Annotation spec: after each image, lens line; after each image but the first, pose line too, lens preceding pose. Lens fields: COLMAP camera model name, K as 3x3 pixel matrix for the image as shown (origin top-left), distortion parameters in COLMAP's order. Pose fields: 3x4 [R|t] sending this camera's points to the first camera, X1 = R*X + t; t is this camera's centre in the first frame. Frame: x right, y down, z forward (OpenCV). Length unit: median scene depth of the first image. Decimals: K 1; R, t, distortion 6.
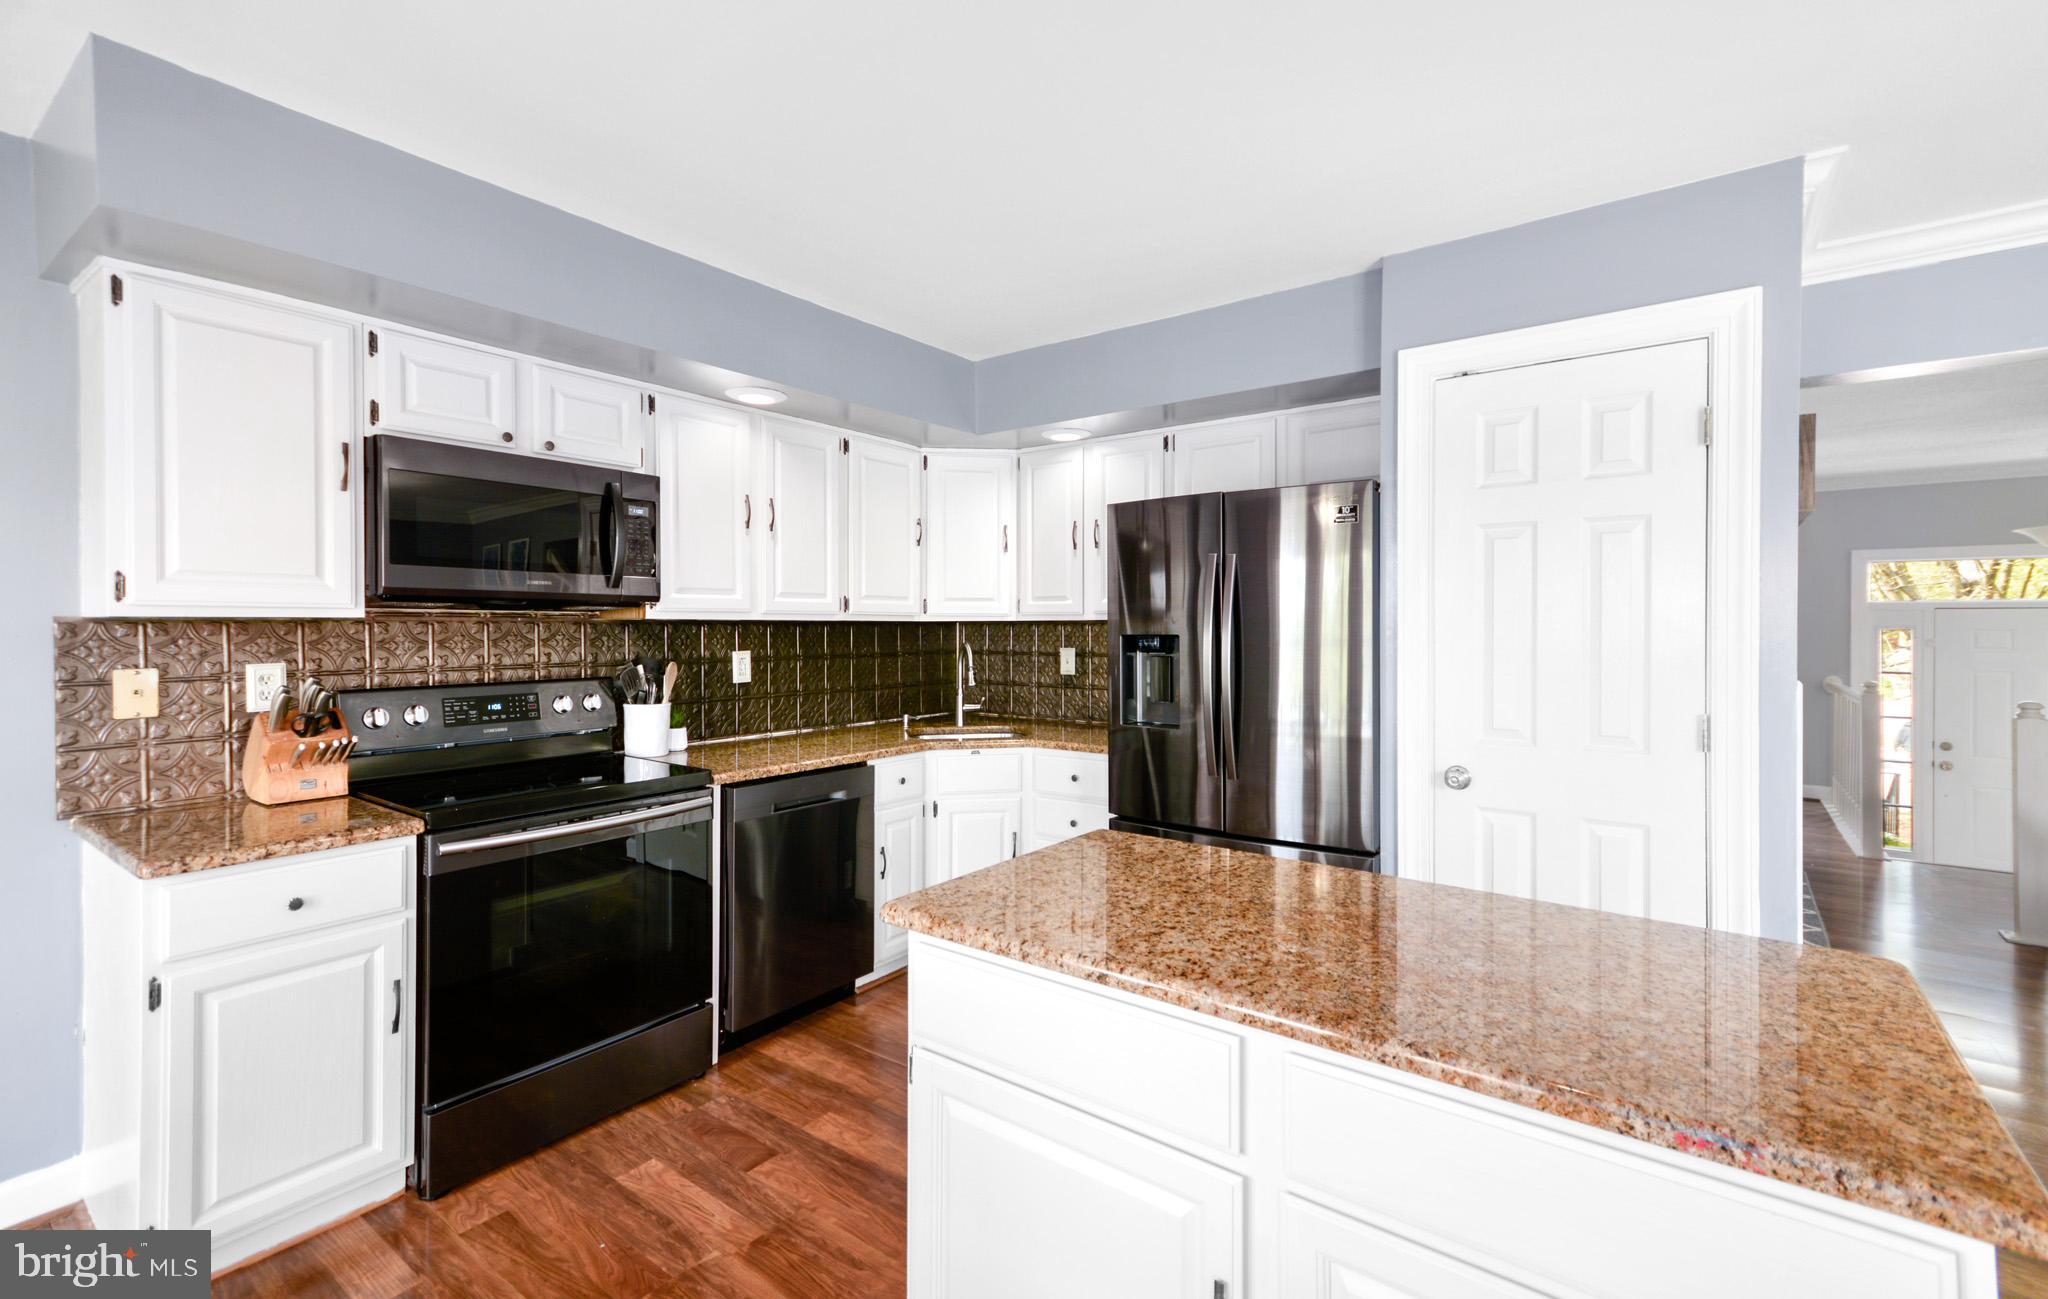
lens RADIAL K [[894.0, 0, 986.9], [0, 894.0, 631.7], [0, 0, 1]] dist [0.023060, -0.001531]
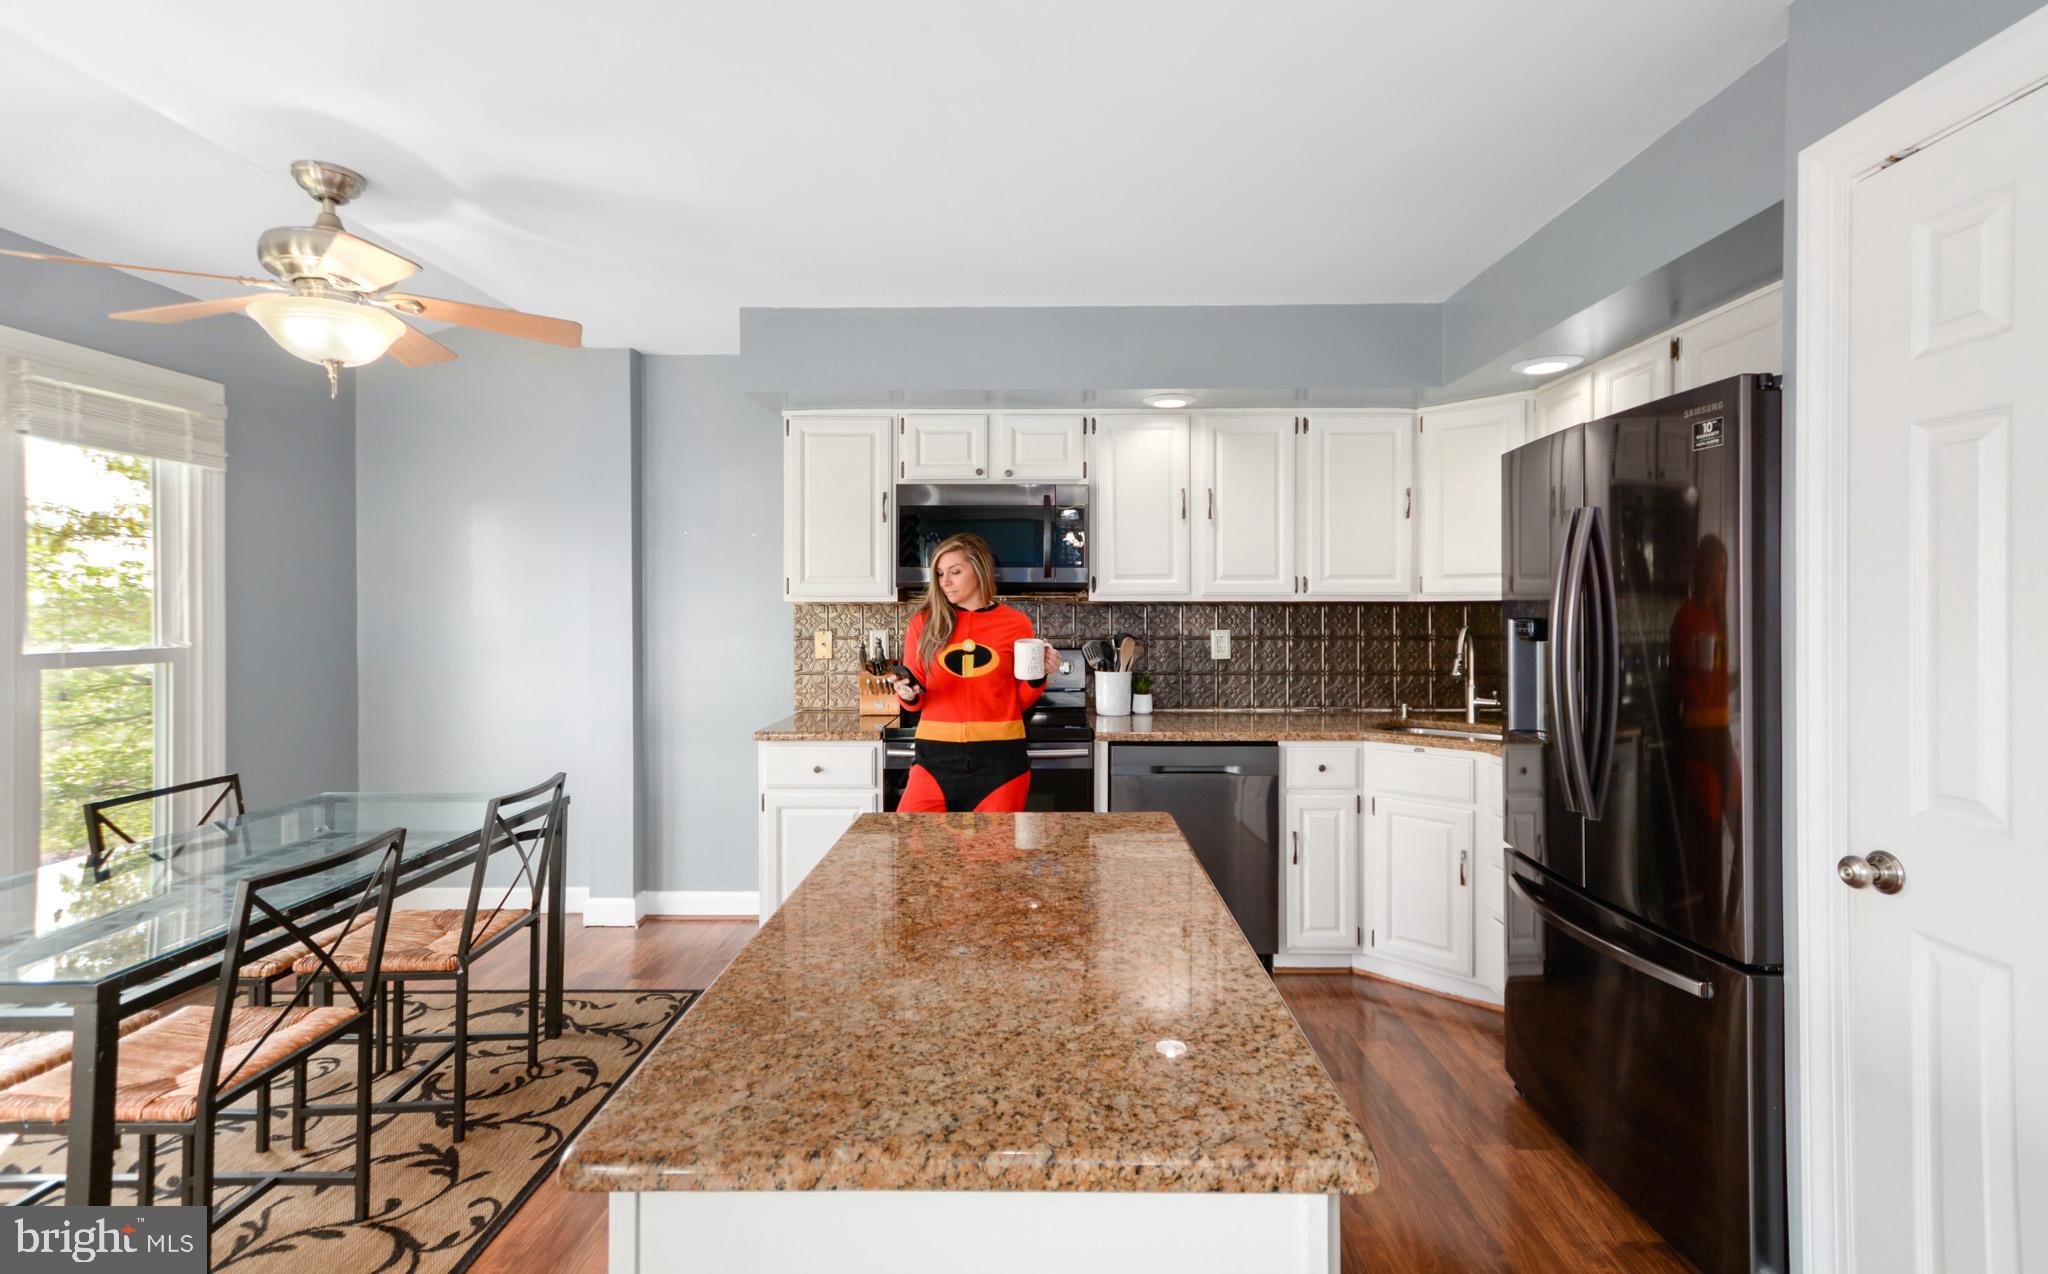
lens RADIAL K [[921.6, 0, 1048.8], [0, 921.6, 612.0], [0, 0, 1]] dist [0.017833, 0.002635]
pose [[0.601791, 0.004176, -0.798643, 0.618585], [-0.003777, 0.999990, 0.002382, -0.002332], [0.798645, 0.001583, 0.601800, 0.205171]]
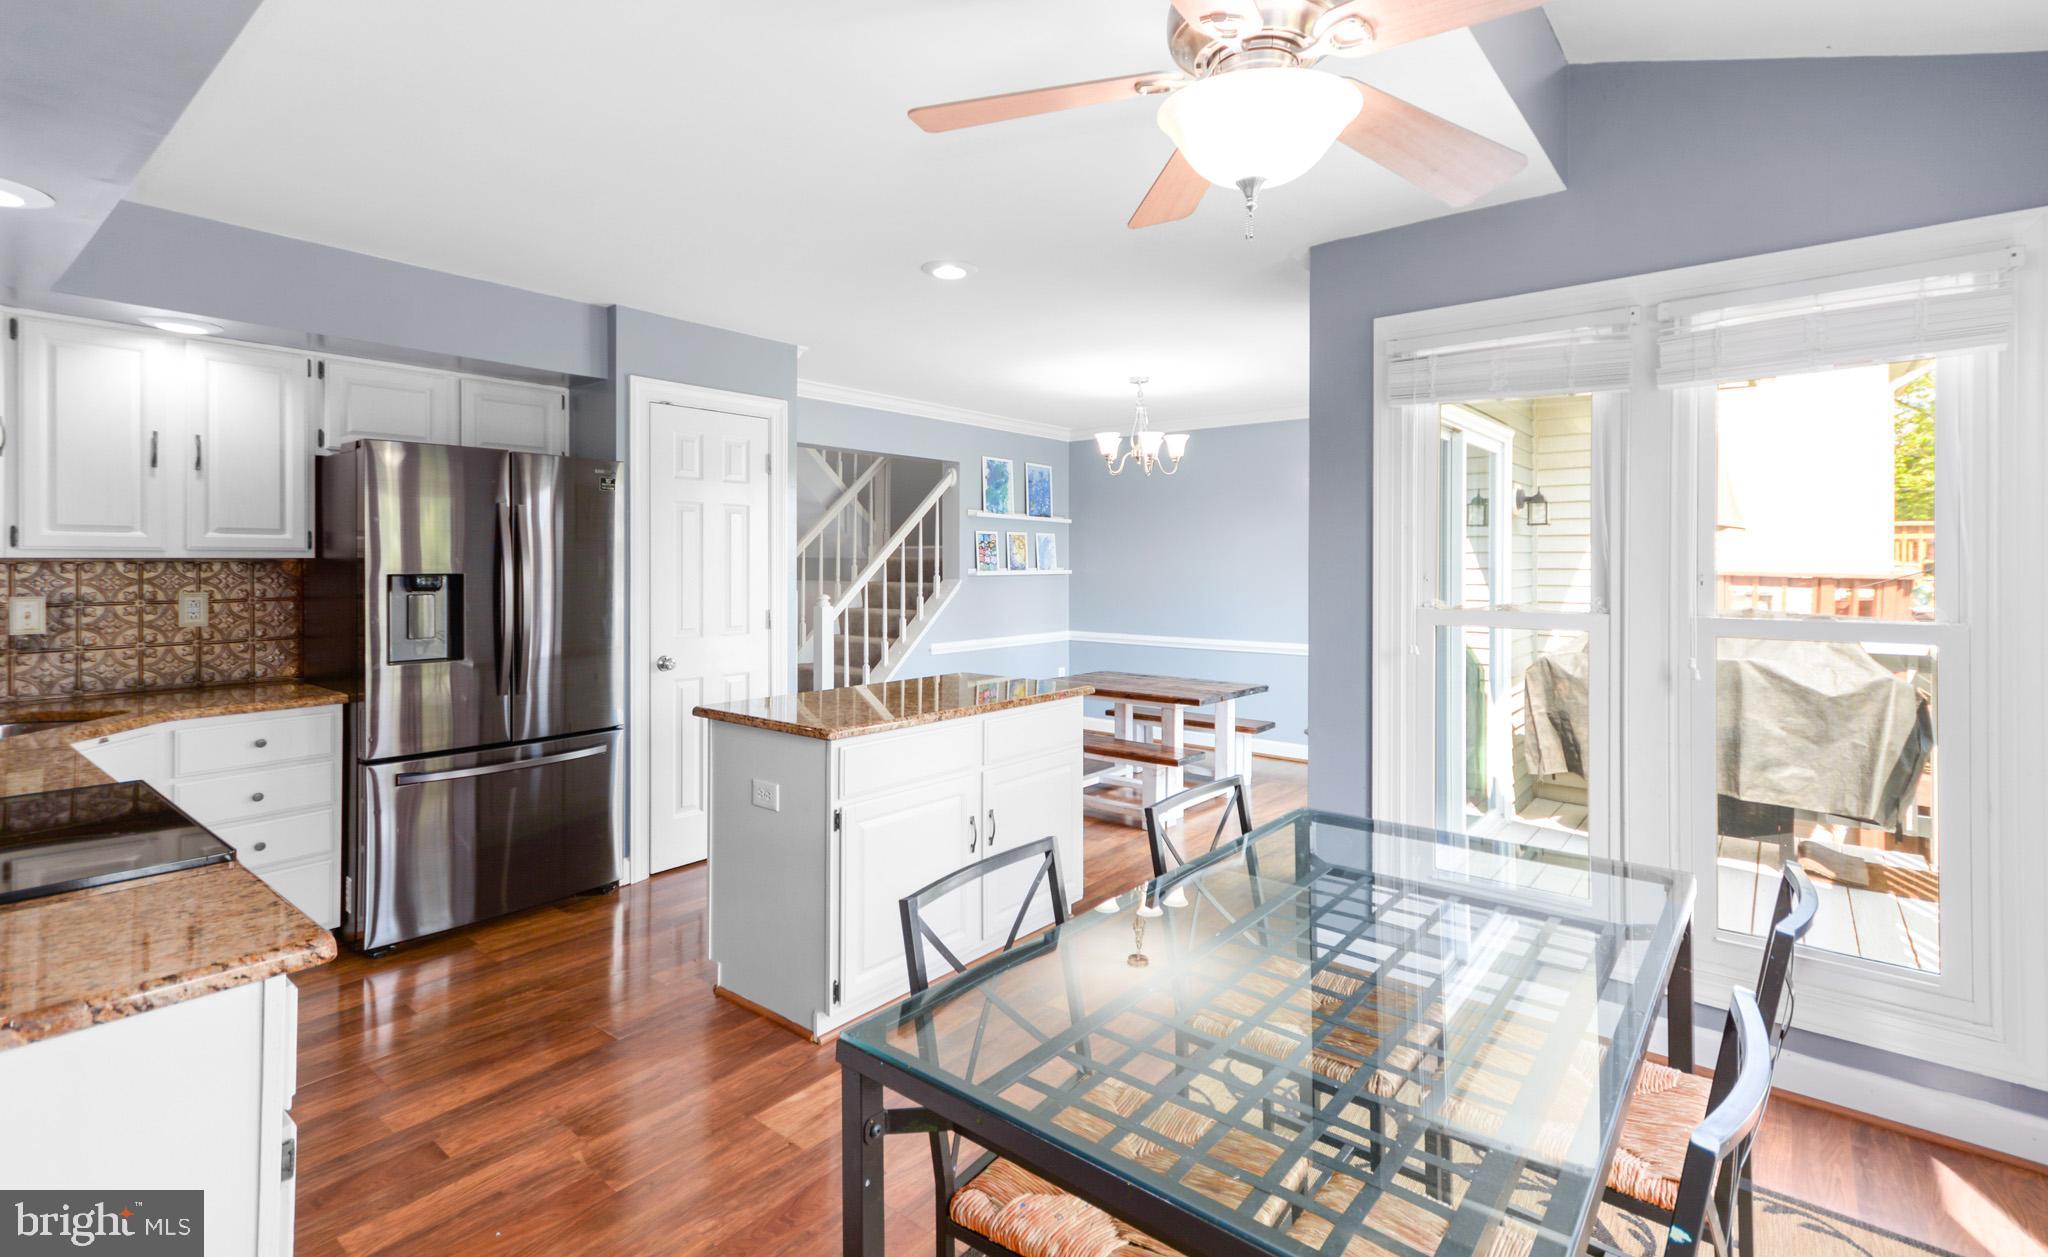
lens RADIAL K [[926.9, 0, 1020.4], [0, 926.9, 635.1], [0, 0, 1]] dist [0.018744, 0.002455]
pose [[0.033886, -0.075819, 0.996546, -0.952409], [0.009420, 0.997098, 0.075541, -0.002540], [-0.999381, 0.006827, 0.034502, 0.306770]]
